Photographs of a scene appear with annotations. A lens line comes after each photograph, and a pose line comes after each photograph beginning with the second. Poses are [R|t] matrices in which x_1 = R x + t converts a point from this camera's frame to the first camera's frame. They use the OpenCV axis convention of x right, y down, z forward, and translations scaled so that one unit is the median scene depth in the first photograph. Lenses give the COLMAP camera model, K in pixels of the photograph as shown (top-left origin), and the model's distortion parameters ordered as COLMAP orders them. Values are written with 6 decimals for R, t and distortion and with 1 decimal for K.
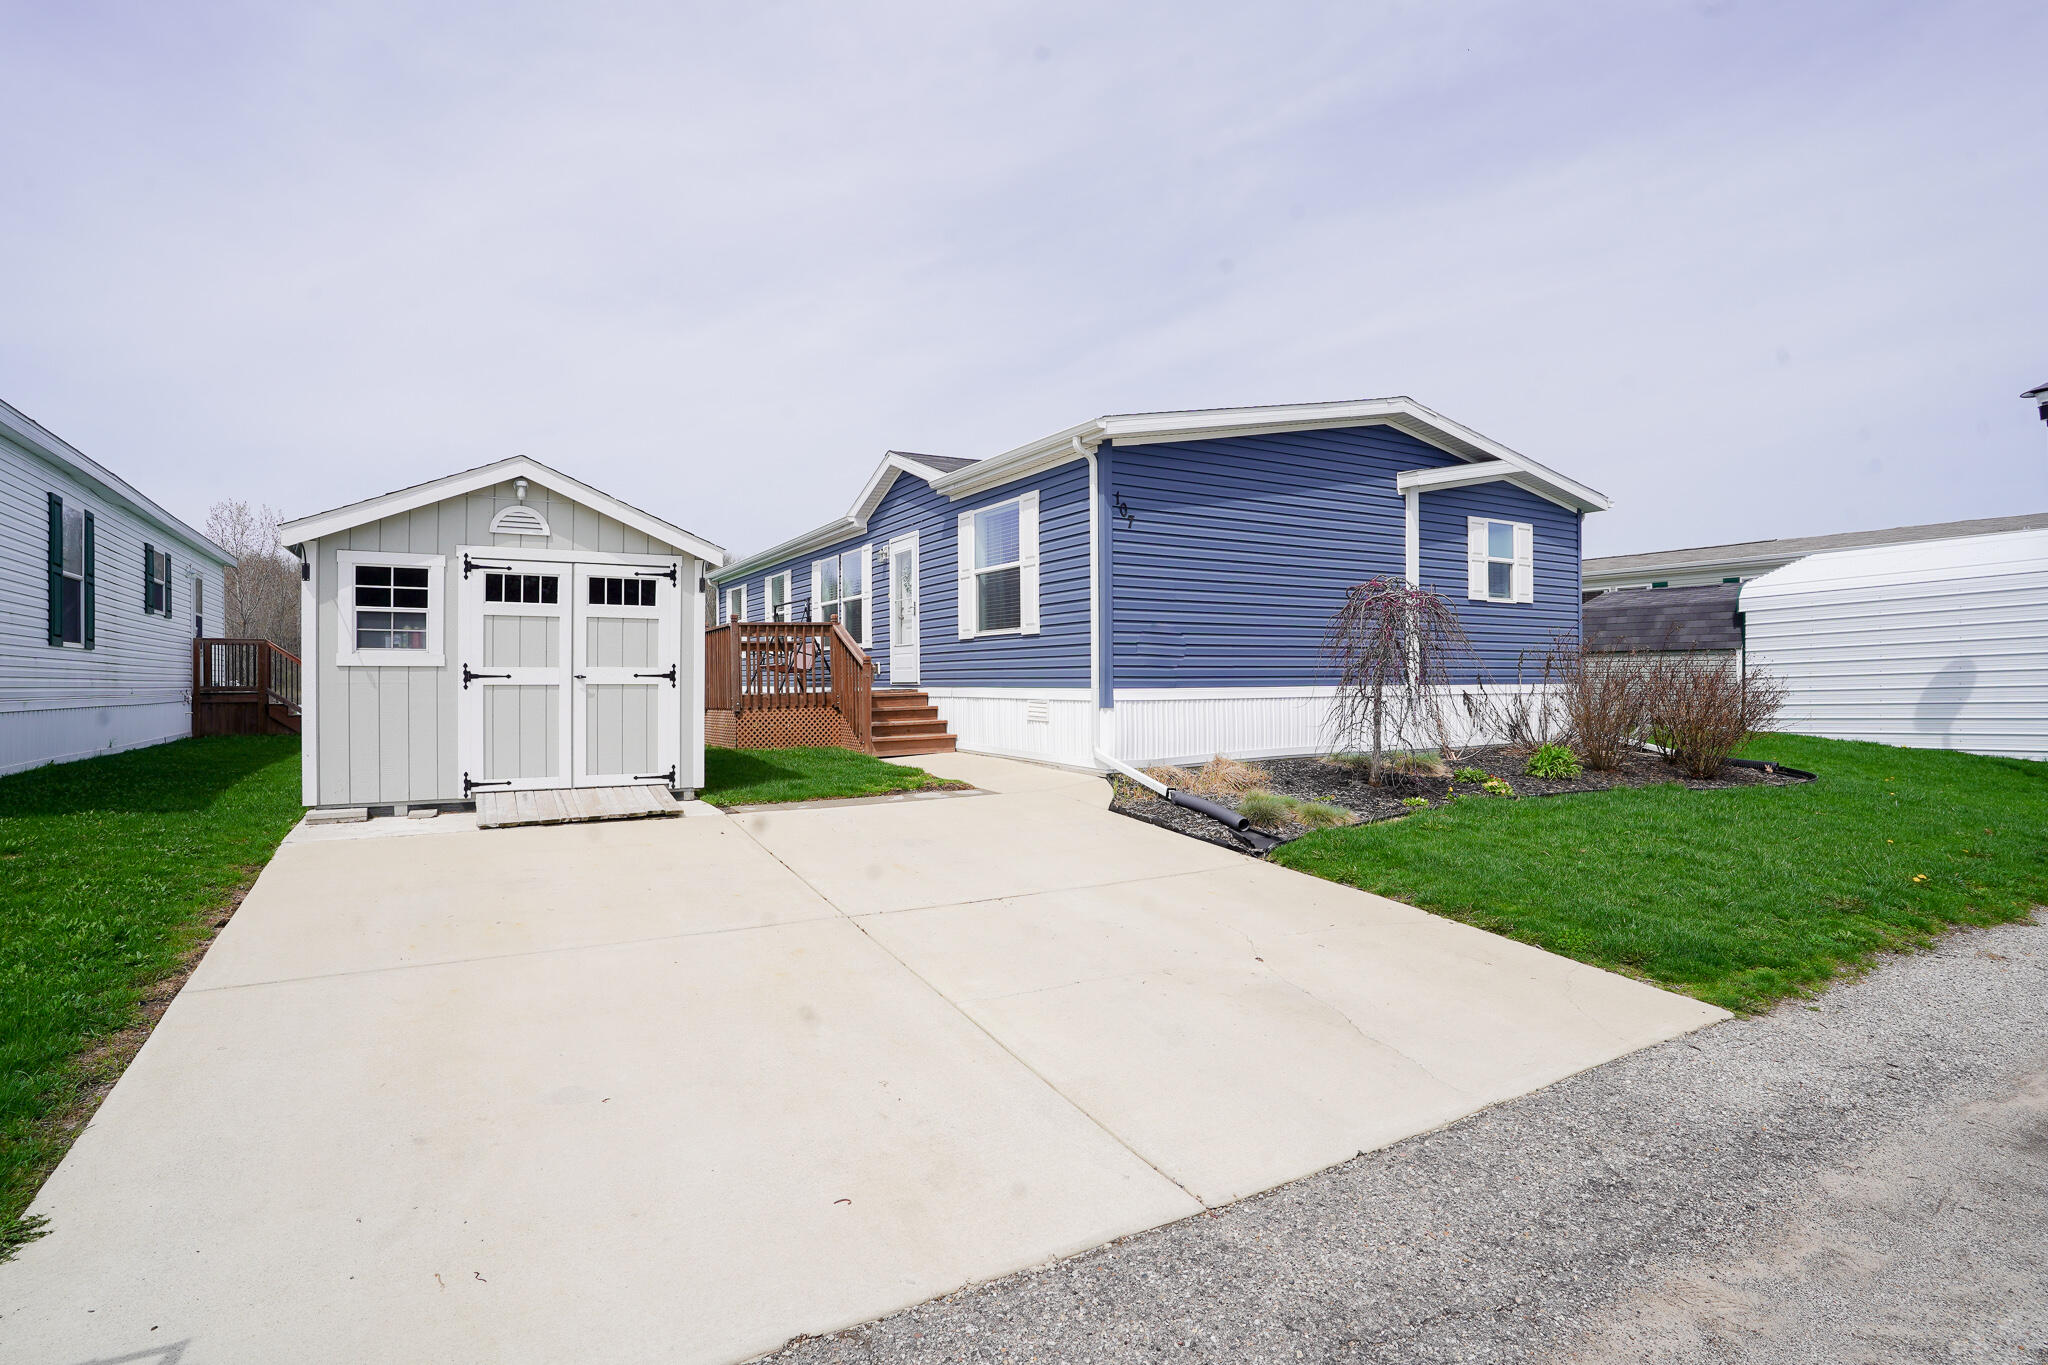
lens RADIAL K [[990.9, 0, 1019.9], [0, 990.9, 643.6], [0, 0, 1]] dist [-0.075207, 0.037772]
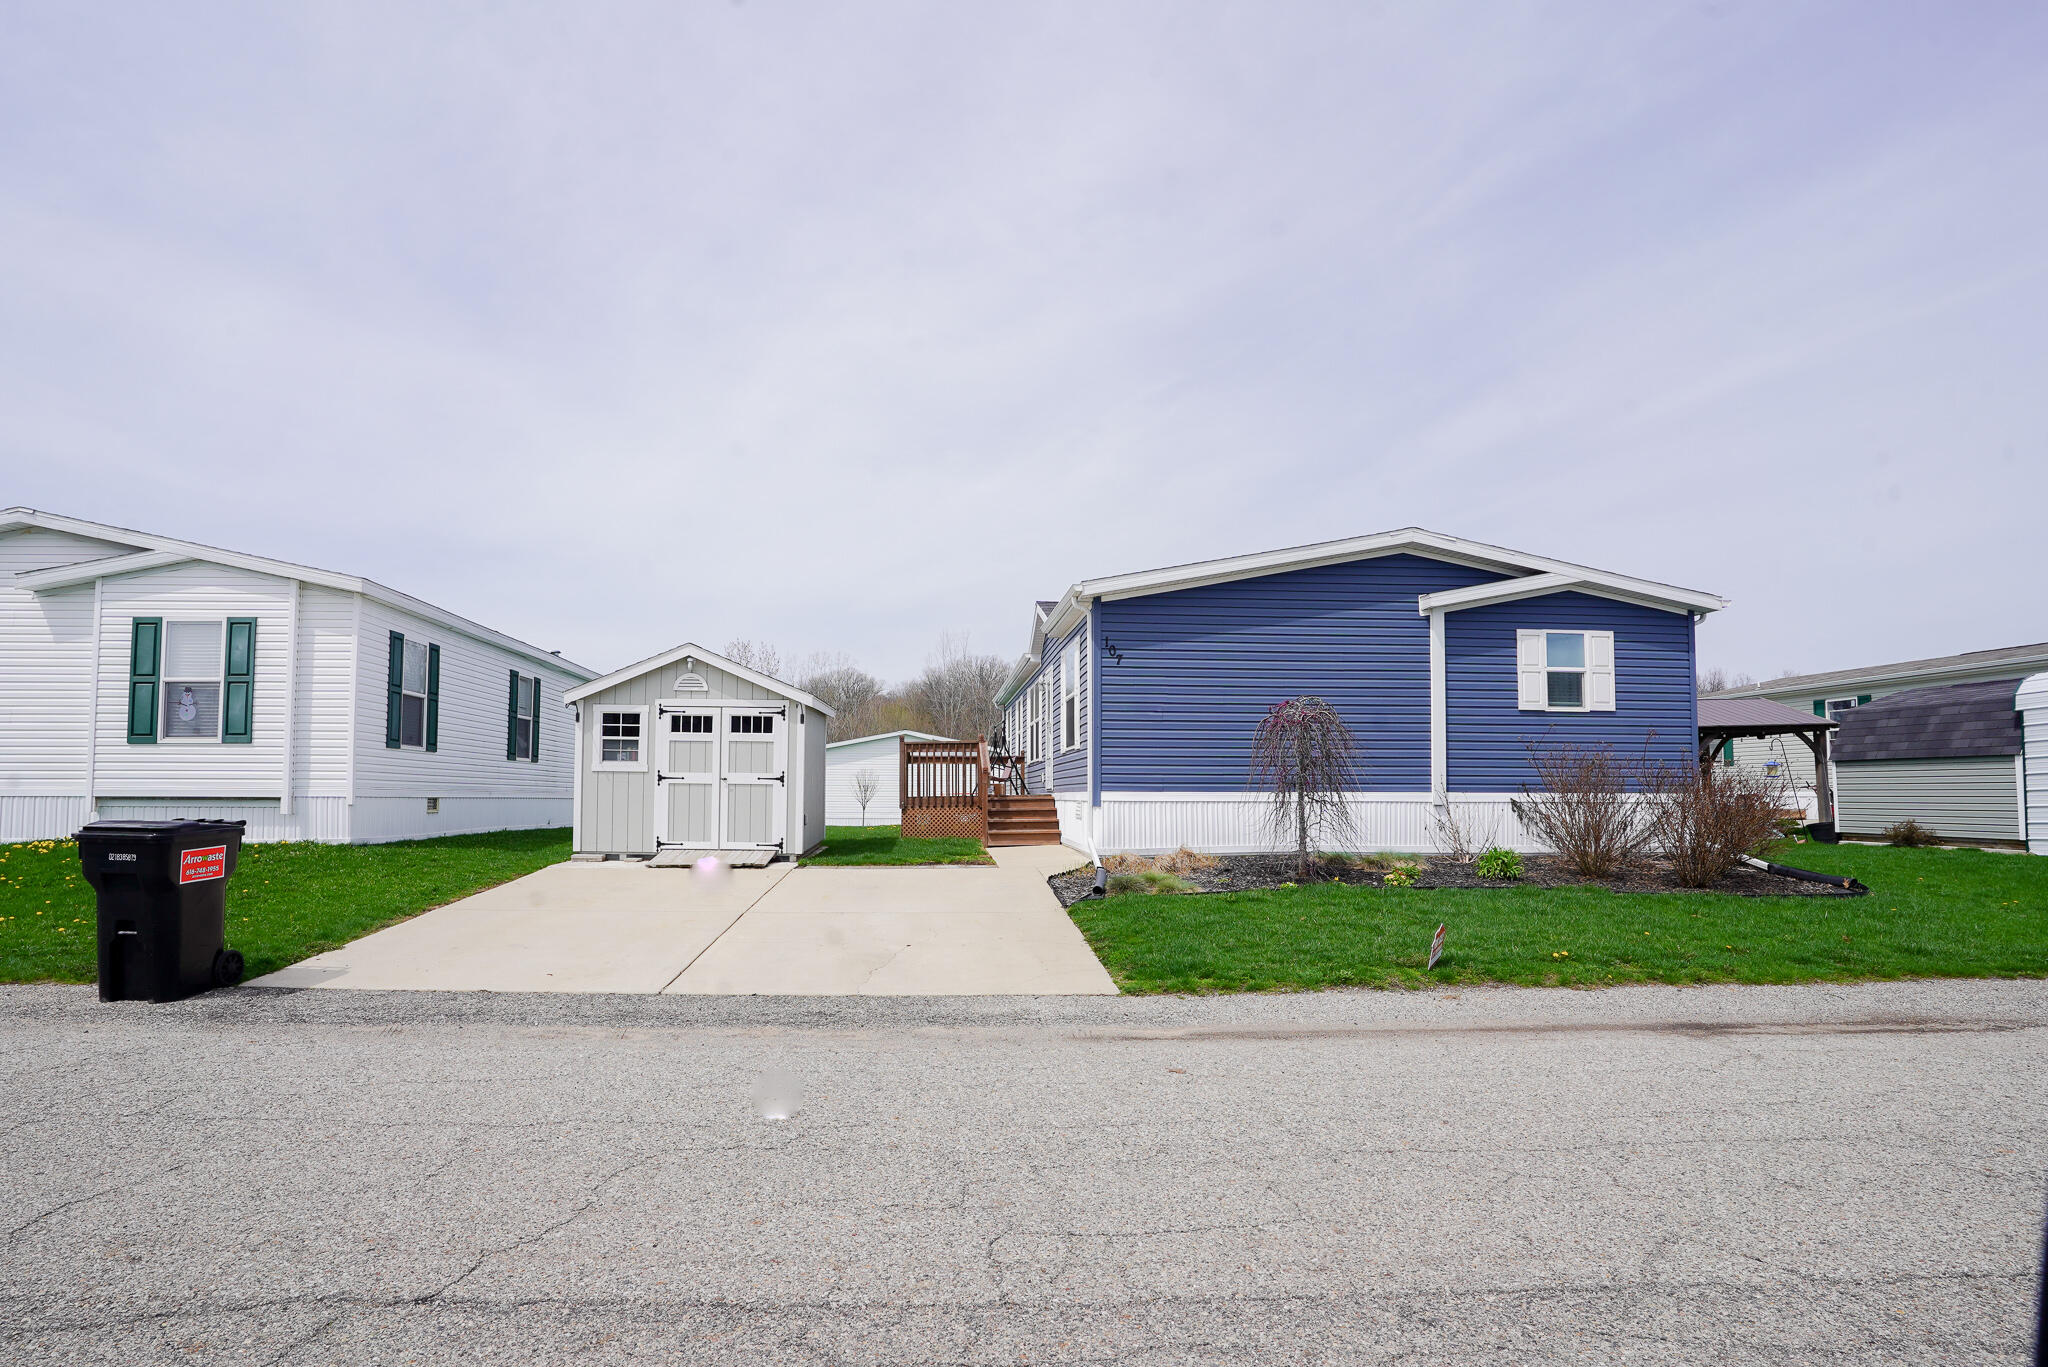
lens RADIAL K [[1042.1, 0, 1024.0], [0, 1042.1, 683.5], [0, 0, 1]] dist [-0.077517, 0.047792]
pose [[0.906075, -0.035577, -0.421619, 0.596632], [0.005657, 0.997388, -0.072004, 0.002892], [0.423080, 0.062856, 0.903910, -0.270454]]
